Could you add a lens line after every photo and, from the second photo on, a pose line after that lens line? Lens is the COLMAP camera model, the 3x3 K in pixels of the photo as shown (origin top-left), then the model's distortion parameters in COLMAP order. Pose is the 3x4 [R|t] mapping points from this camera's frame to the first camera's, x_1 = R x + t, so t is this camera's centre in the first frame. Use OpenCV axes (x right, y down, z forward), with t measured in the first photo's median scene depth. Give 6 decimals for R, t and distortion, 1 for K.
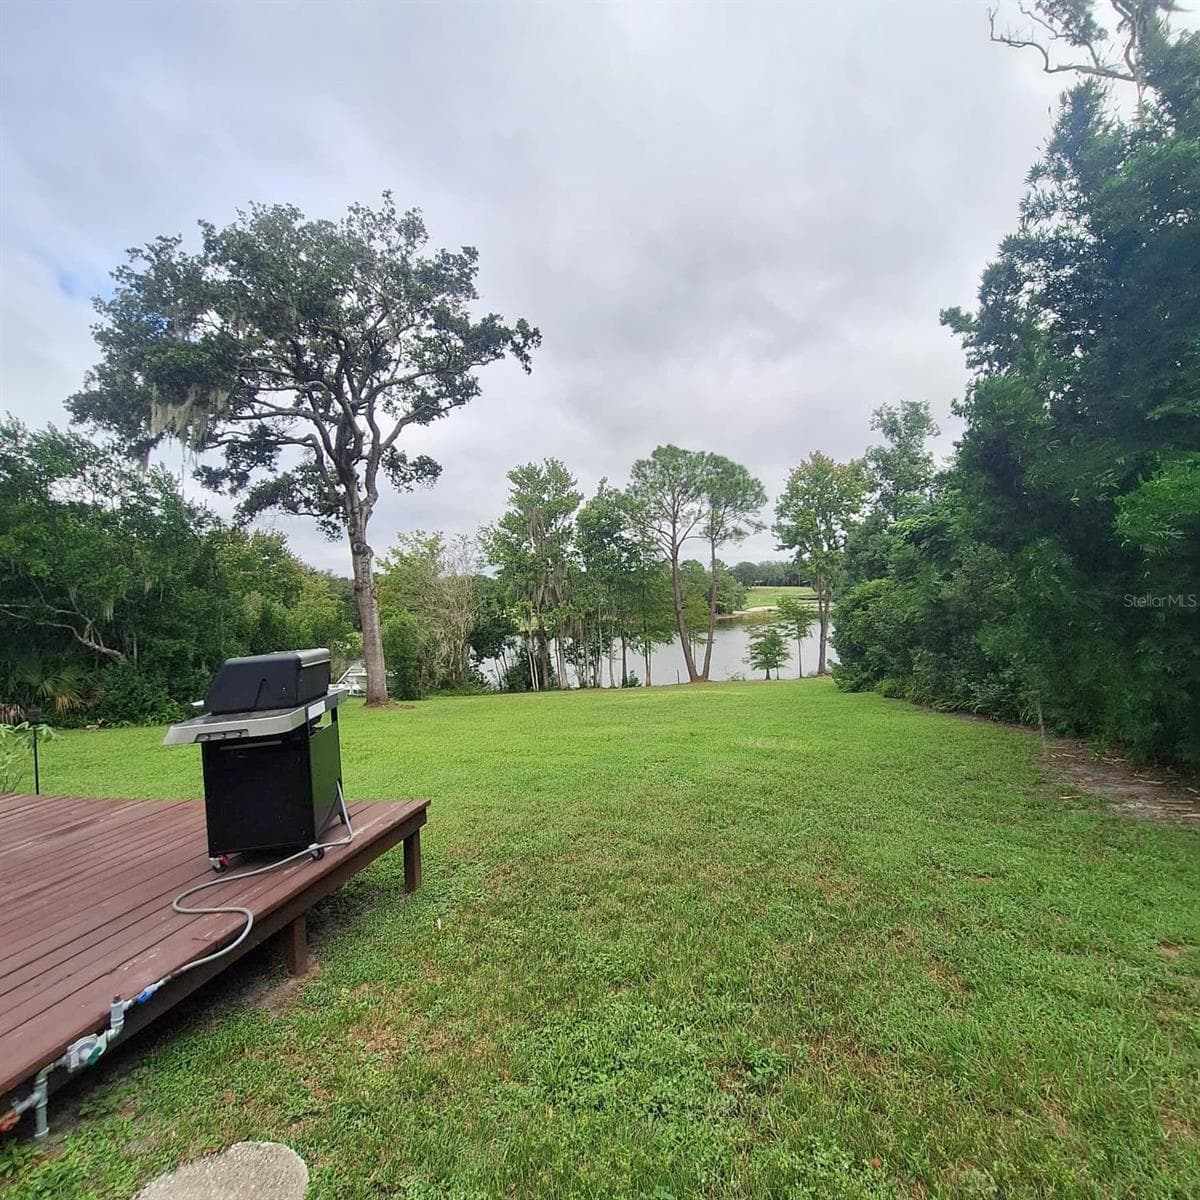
lens RADIAL K [[633.2, 0, 600.0], [0, 633.2, 600.0], [0, 0, 1]] dist [-0.021338, 0.000626]
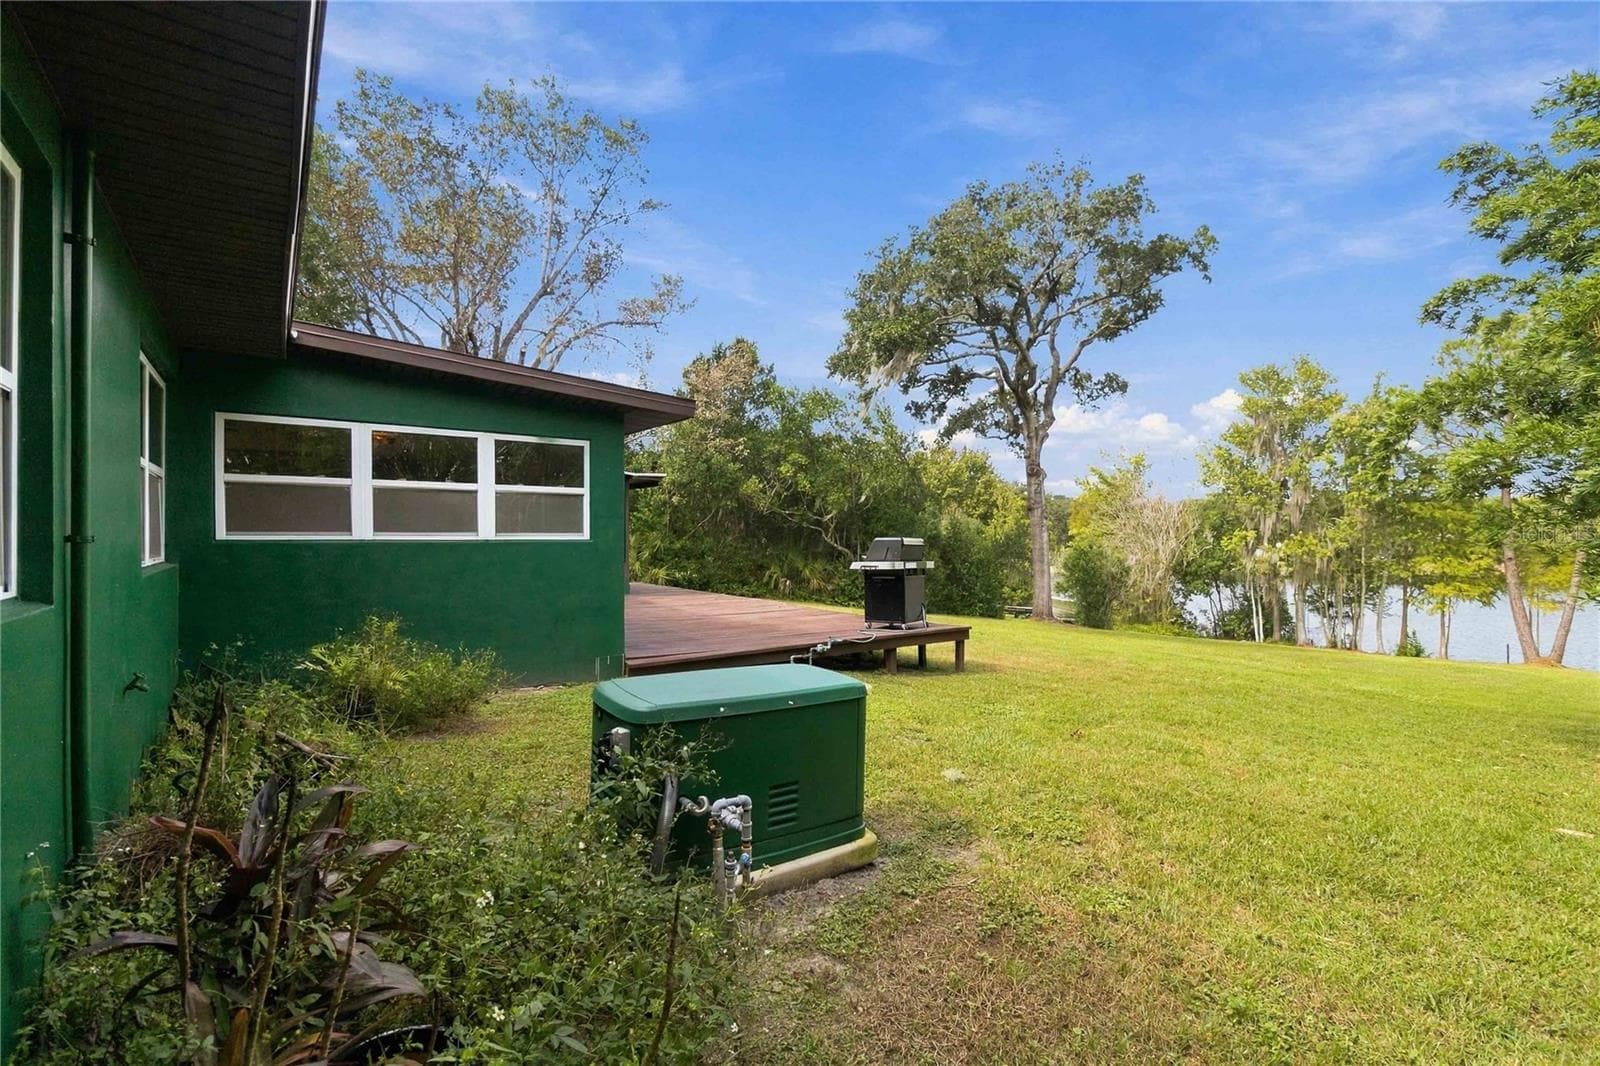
lens RADIAL K [[770.6, 0, 814.3], [0, 770.6, 539.8], [0, 0, 1]] dist [-0.001387, -0.000072]
pose [[0.758250, 0.058991, -0.649289, 0.177731], [-0.044800, 0.998258, 0.038379, 0.002461], [0.650423, -0.000013, 0.759572, -0.214871]]
